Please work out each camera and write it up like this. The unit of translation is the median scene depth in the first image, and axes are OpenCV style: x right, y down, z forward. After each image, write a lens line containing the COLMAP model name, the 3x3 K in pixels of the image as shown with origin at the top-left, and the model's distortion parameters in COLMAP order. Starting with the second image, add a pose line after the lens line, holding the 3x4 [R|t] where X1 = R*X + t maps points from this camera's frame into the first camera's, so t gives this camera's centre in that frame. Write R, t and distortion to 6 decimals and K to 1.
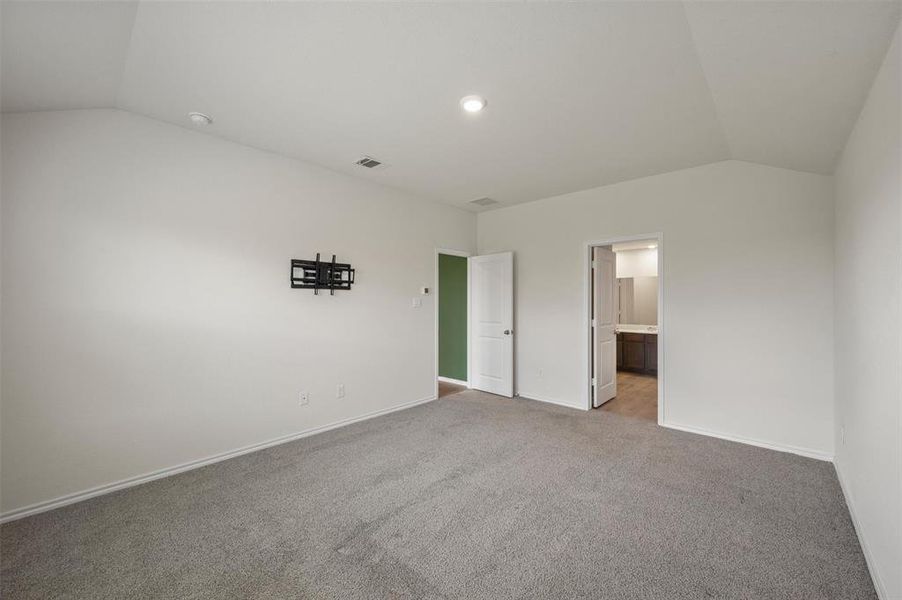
lens RADIAL K [[355.7, 0, 454.2], [0, 355.7, 300.4], [0, 0, 1]] dist [0.001362, 0.000445]
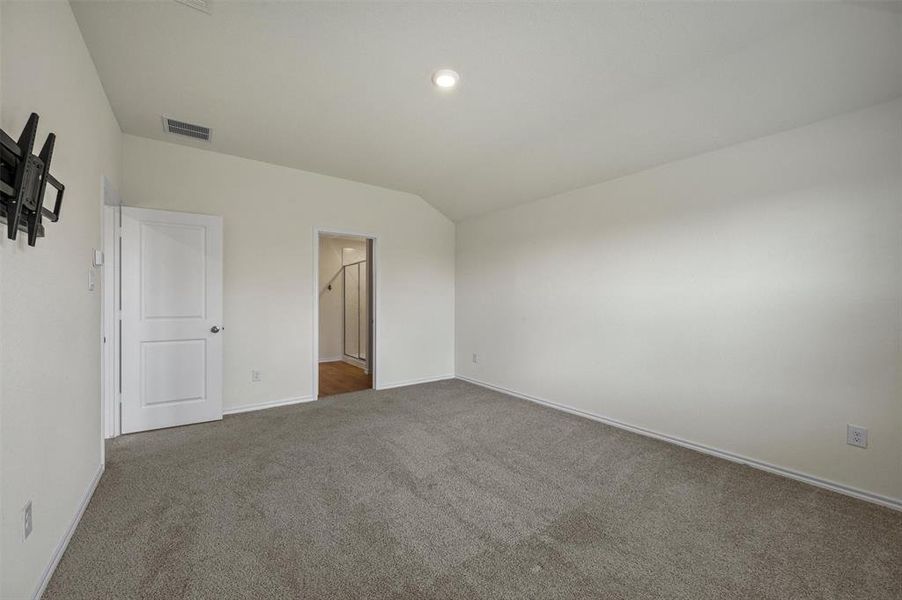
lens RADIAL K [[355.7, 0, 454.2], [0, 355.7, 300.4], [0, 0, 1]] dist [0.001362, 0.000445]
pose [[0.182004, -0.003285, 0.983292, -0.575799], [-0.001592, 0.999992, 0.003635, 0.036069], [-0.983296, -0.002227, 0.181998, 0.510652]]
